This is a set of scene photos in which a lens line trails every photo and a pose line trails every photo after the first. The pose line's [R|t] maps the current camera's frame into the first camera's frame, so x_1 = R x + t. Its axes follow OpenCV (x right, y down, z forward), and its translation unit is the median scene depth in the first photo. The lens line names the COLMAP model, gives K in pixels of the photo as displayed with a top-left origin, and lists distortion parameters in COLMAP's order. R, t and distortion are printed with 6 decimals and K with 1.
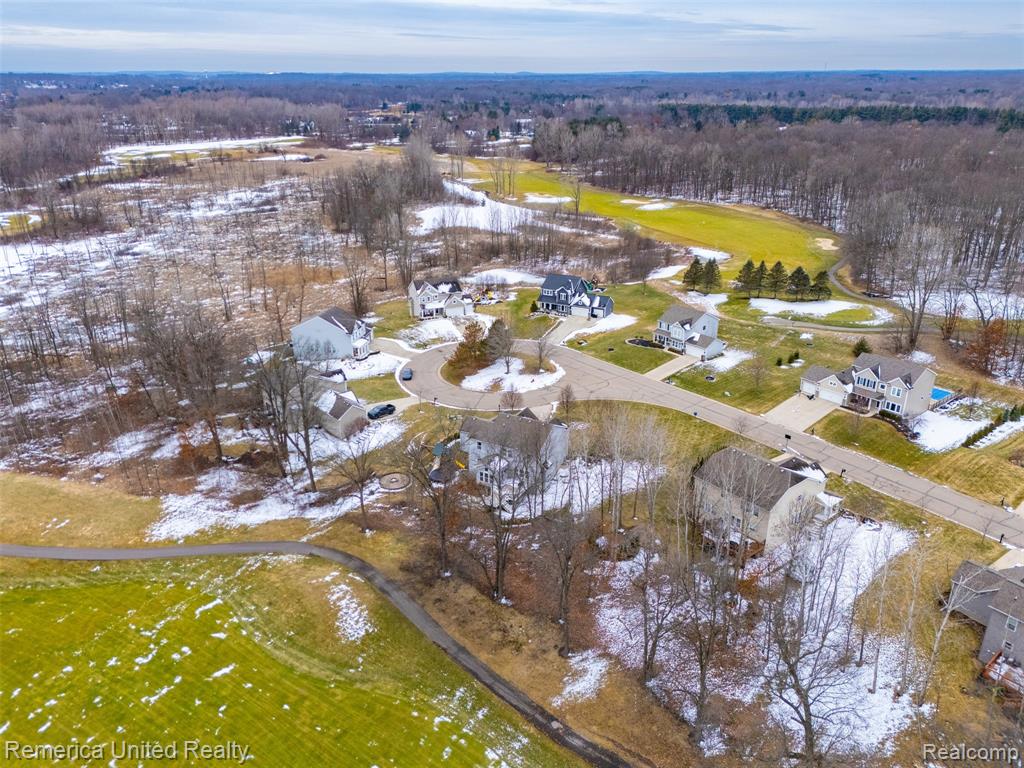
lens RADIAL K [[746.0, 0, 508.7], [0, 746.0, 382.8], [0, 0, 1]] dist [0.073579, -0.064499]
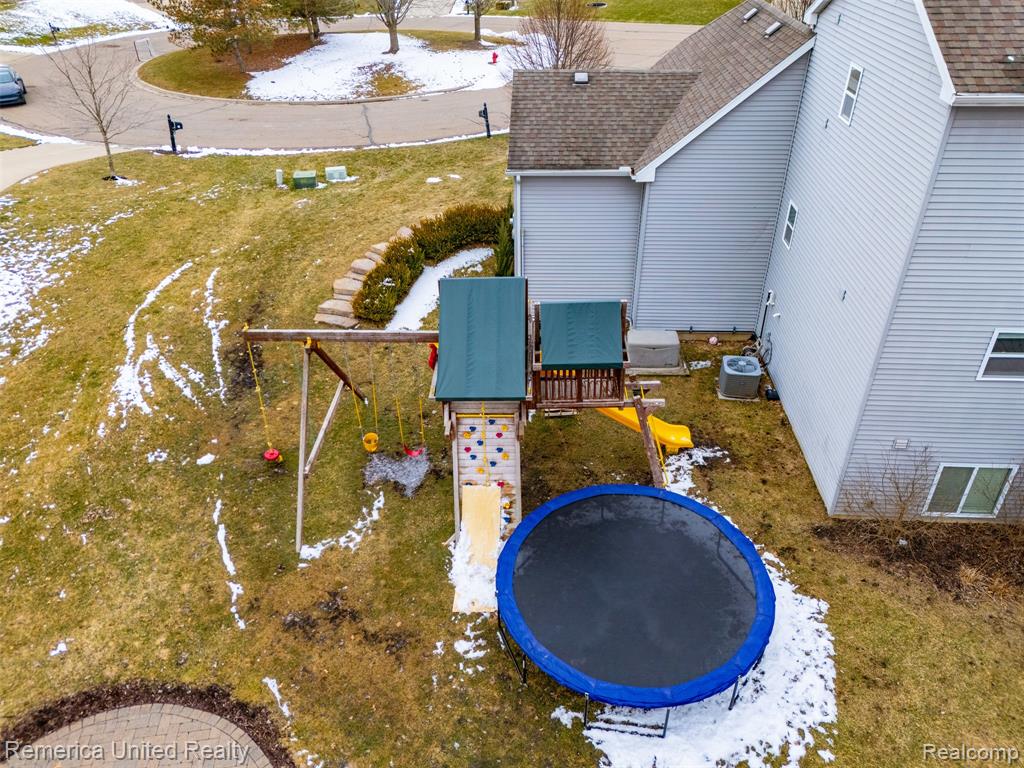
lens RADIAL K [[746.0, 0, 514.4], [0, 746.0, 384.0], [0, 0, 1]] dist [0.073579, -0.064499]
pose [[0.900459, -0.240594, 0.362337, -0.076521], [0.169022, 0.961162, 0.218174, 0.044123], [-0.400756, -0.135213, 0.906152, 0.542170]]
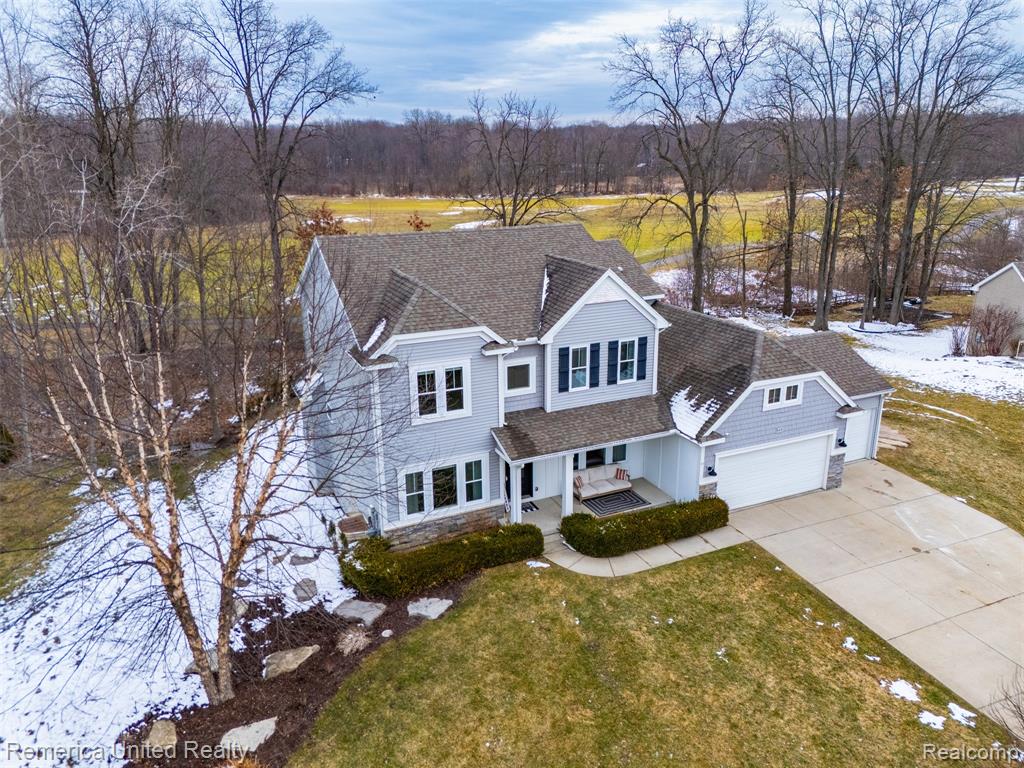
lens RADIAL K [[746.0, 0, 511.9], [0, 746.0, 377.1], [0, 0, 1]] dist [0.073579, -0.064499]
pose [[-0.594748, 0.246342, -0.765239, 0.111911], [-0.295145, 0.818510, 0.492880, -0.017319], [0.747773, 0.518996, -0.414100, 0.647291]]
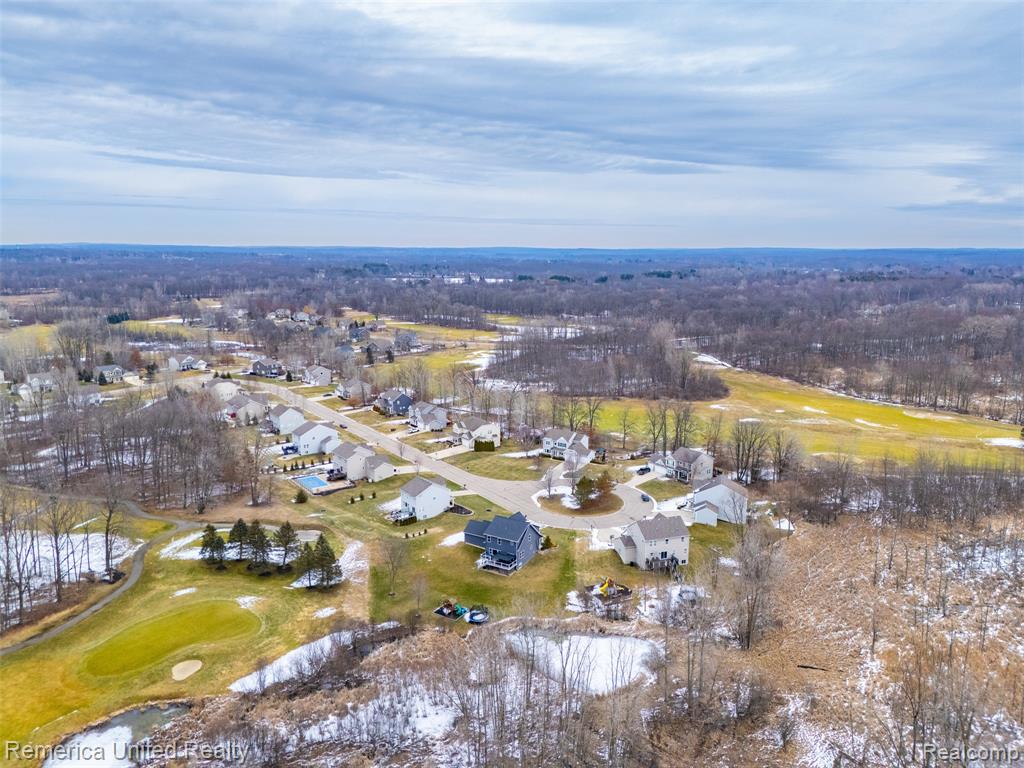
lens RADIAL K [[746.0, 0, 512.8], [0, 746.0, 391.2], [0, 0, 1]] dist [0.073579, -0.064499]
pose [[-0.997967, -0.012078, 0.062578, 0.020594], [0.024156, 0.836940, 0.546761, -0.747161], [-0.058978, 0.547161, -0.834947, 1.634660]]
